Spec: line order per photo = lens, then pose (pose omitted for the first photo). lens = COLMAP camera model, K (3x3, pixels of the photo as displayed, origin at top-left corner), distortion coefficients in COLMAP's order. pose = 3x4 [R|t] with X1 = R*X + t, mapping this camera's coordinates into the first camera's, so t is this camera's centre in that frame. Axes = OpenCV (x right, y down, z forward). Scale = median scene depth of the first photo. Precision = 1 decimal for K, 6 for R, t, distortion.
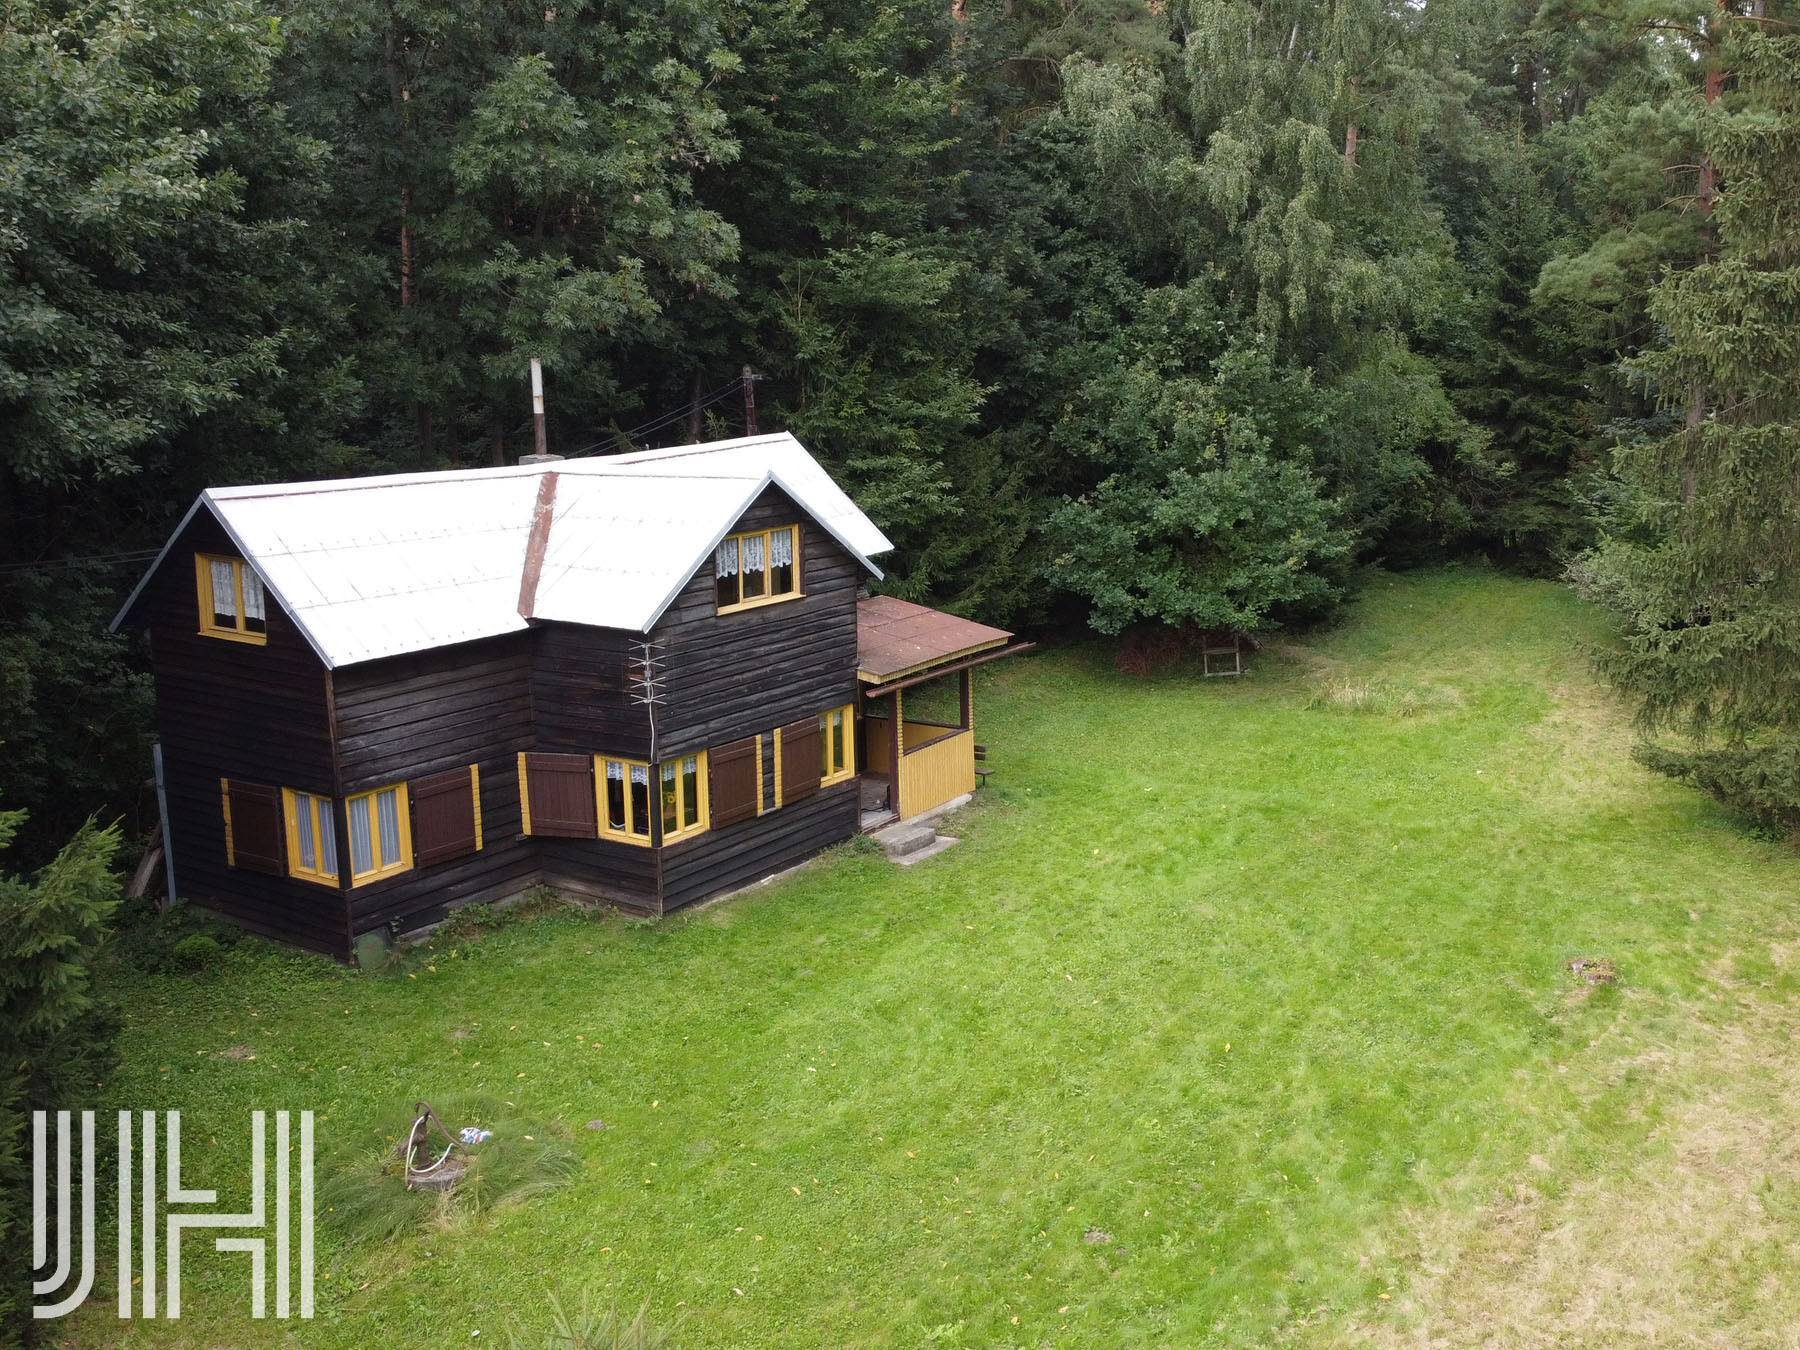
lens RADIAL K [[1808.6, 0, 1015.7], [0, 1808.6, 676.4], [0, 0, 1]] dist [-0.014572, 0.000000]
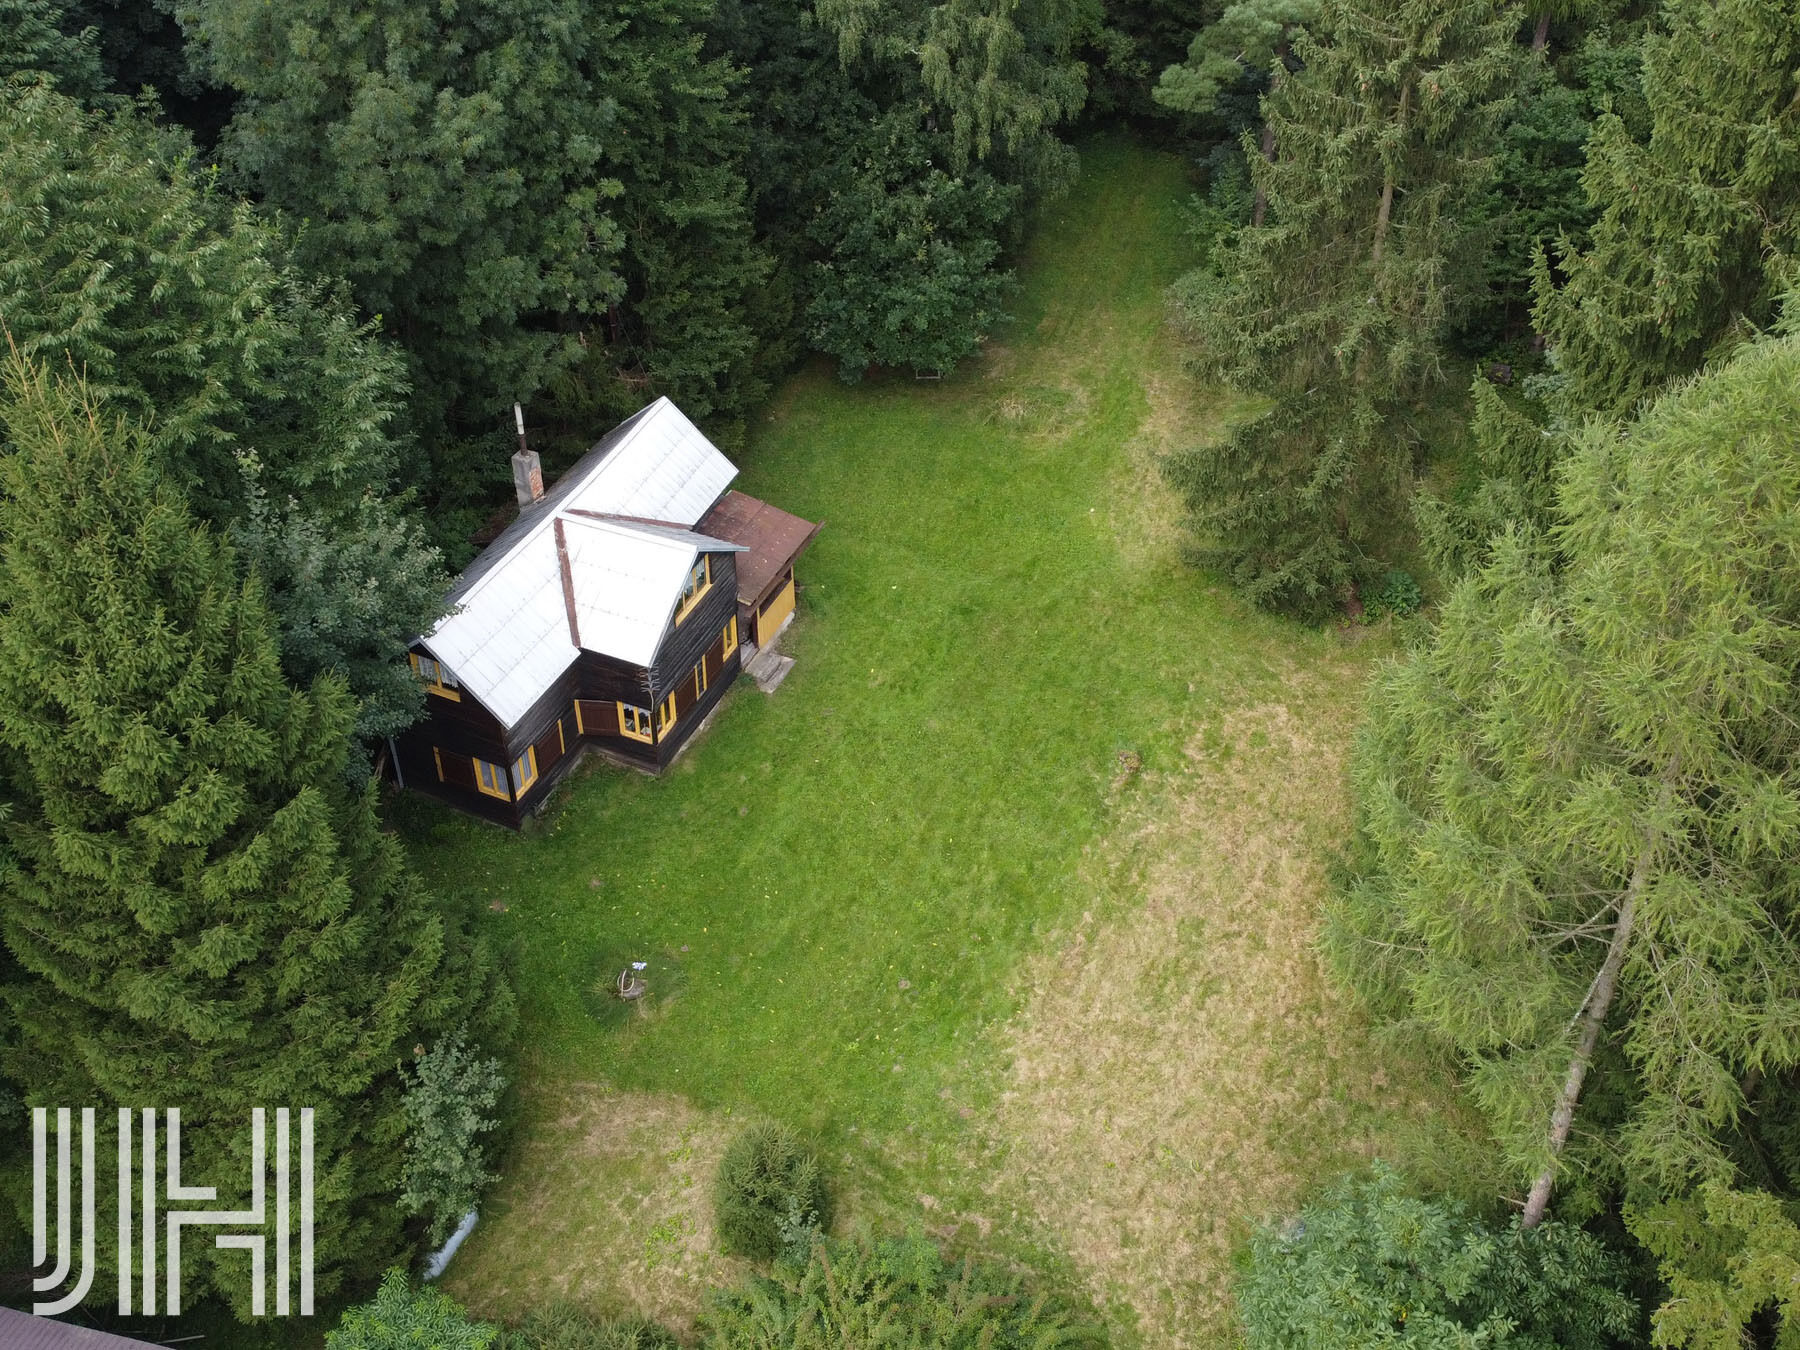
lens RADIAL K [[1808.6, 0, 885.5], [0, 1808.6, 677.0], [0, 0, 1]] dist [-0.014572, 0.000000]
pose [[0.992960, -0.066043, 0.098332, -0.147760], [0.009662, 0.872532, 0.488461, -0.956017], [-0.118057, -0.484072, 0.867027, -0.701011]]
